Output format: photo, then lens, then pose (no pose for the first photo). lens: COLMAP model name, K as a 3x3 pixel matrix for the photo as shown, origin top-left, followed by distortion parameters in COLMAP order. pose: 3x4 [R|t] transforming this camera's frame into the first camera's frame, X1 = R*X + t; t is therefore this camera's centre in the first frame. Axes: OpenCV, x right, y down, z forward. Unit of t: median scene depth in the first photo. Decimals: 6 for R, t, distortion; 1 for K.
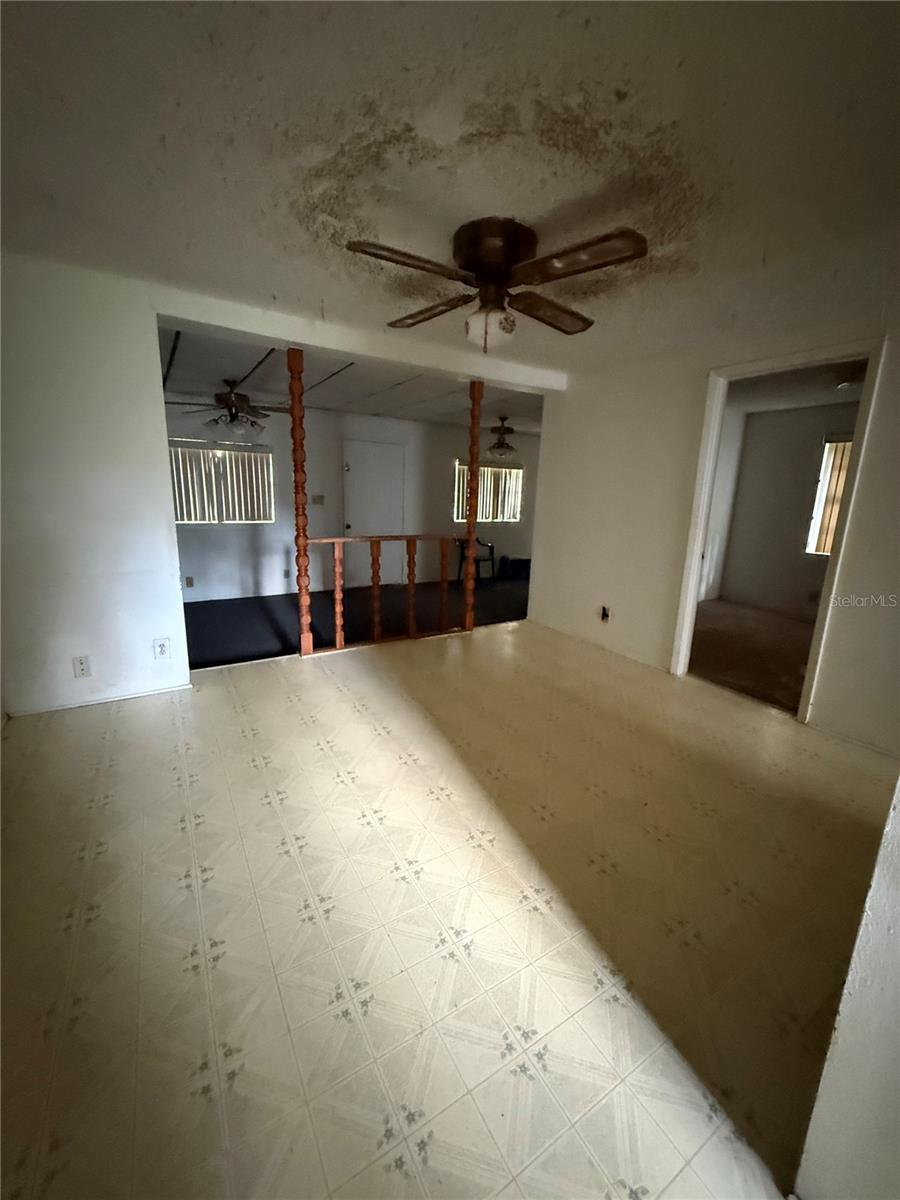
lens RADIAL K [[480.3, 0, 446.4], [0, 480.3, 596.8], [0, 0, 1]] dist [0.000807, 0.000551]
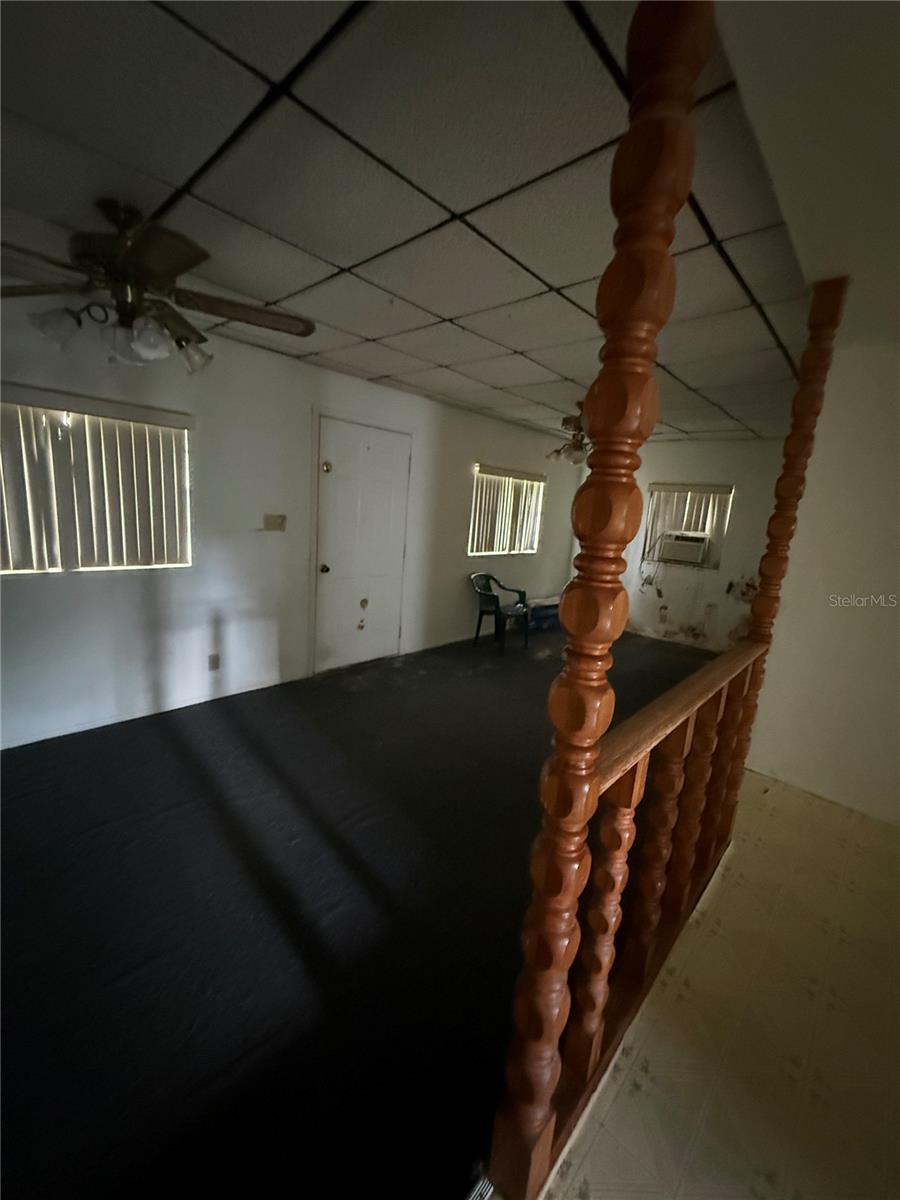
lens RADIAL K [[480.3, 0, 446.1], [0, 480.3, 595.7], [0, 0, 1]] dist [0.000807, 0.000551]
pose [[0.964455, -0.013619, 0.263897, -0.210229], [0.018164, 0.999726, -0.014789, -0.100377], [-0.263623, 0.019057, 0.964437, 0.397792]]
